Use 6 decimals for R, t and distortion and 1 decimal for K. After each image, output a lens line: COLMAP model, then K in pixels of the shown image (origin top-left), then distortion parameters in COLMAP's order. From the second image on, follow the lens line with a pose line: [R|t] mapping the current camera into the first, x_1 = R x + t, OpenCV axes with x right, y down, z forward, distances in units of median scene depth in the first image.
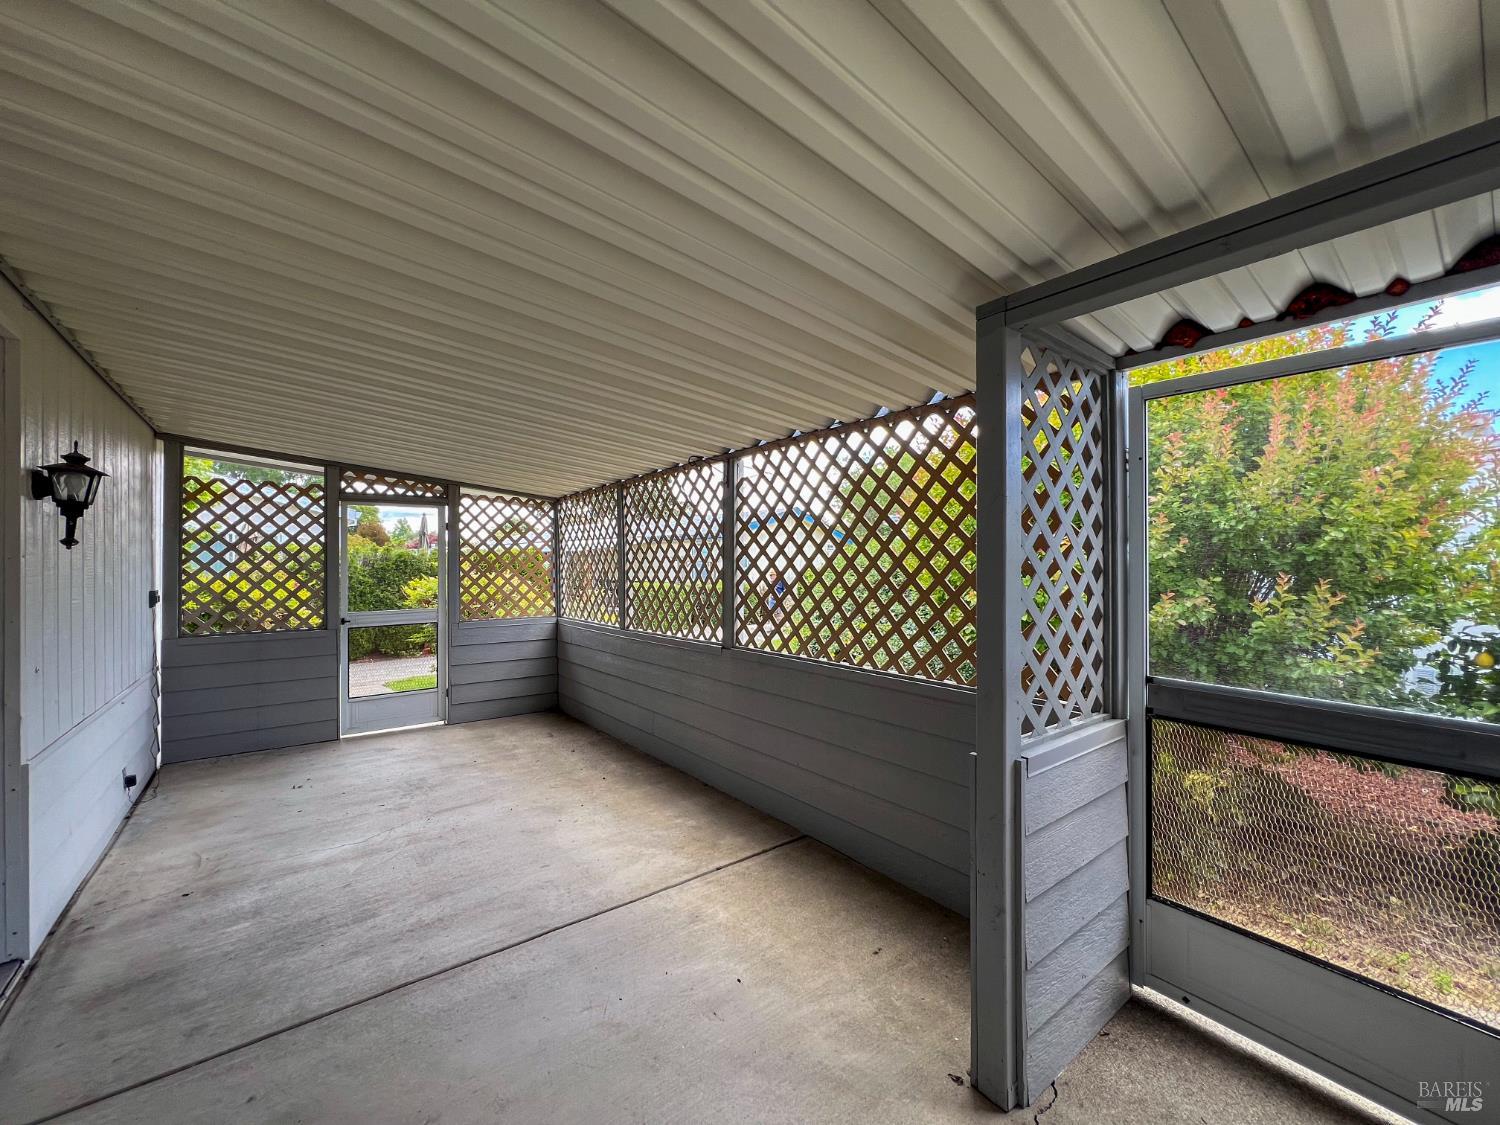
lens RADIAL K [[610.7, 0, 752.0], [0, 610.7, 563.6], [0, 0, 1]] dist [-0.000072, 0.000312]
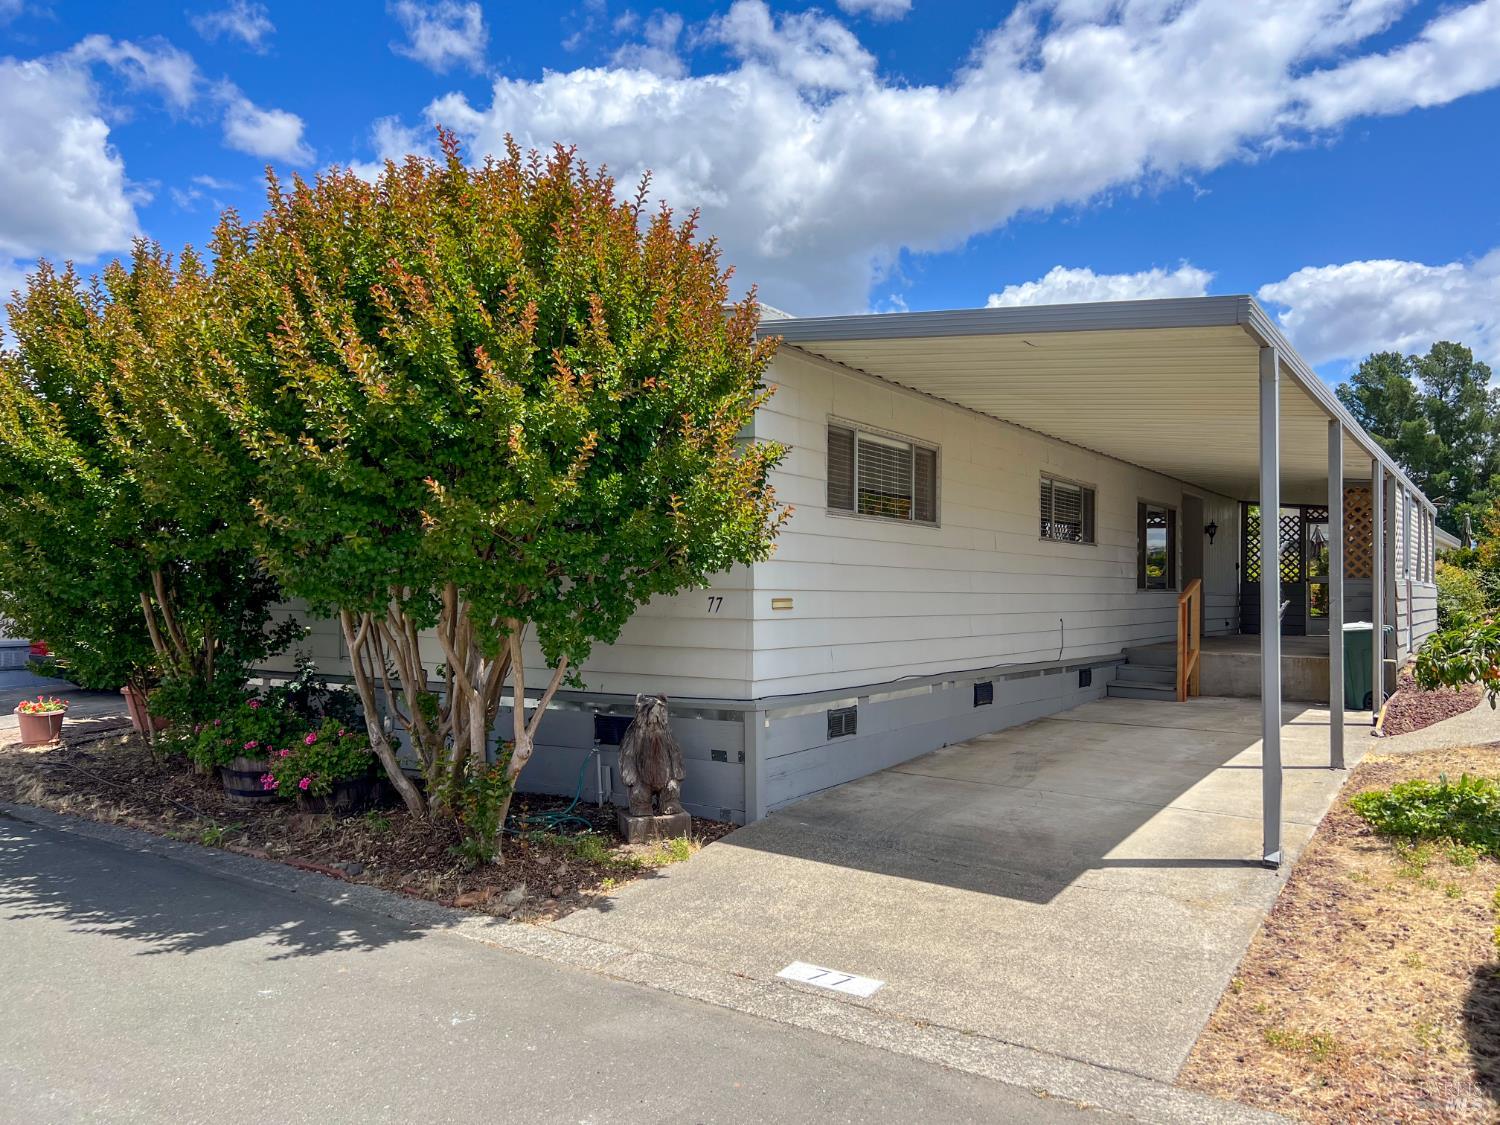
lens RADIAL K [[1128.9, 0, 754.4], [0, 1128.9, 560.4], [0, 0, 1]] dist [0.049498, -0.069023]
pose [[0.320563, -0.015435, -0.947102, 2.802375], [-0.004811, 0.999828, -0.017923, 0.123156], [0.947215, 0.010302, 0.320433, -2.380918]]
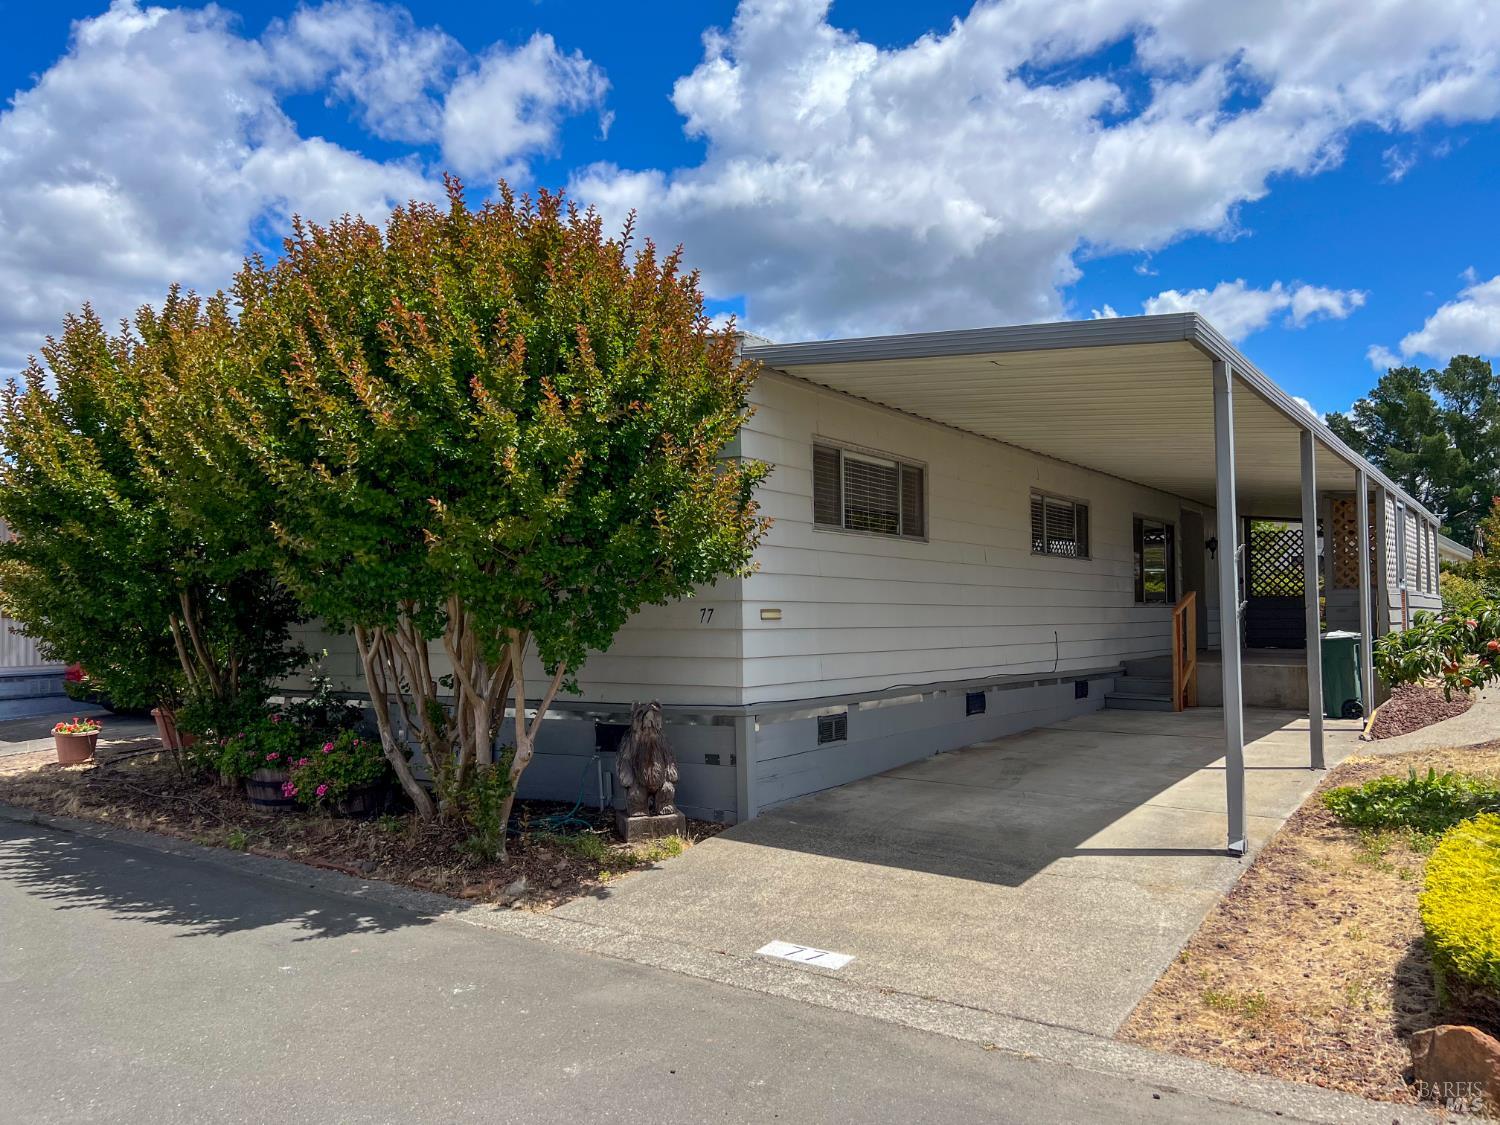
lens RADIAL K [[1128.9, 0, 741.6], [0, 1128.9, 565.7], [0, 0, 1]] dist [0.049498, -0.069023]
pose [[0.293665, -0.039685, -0.955084, 2.970314], [0.010999, 0.999212, -0.038137, 0.165321], [0.955845, 0.000695, 0.293870, -2.354615]]
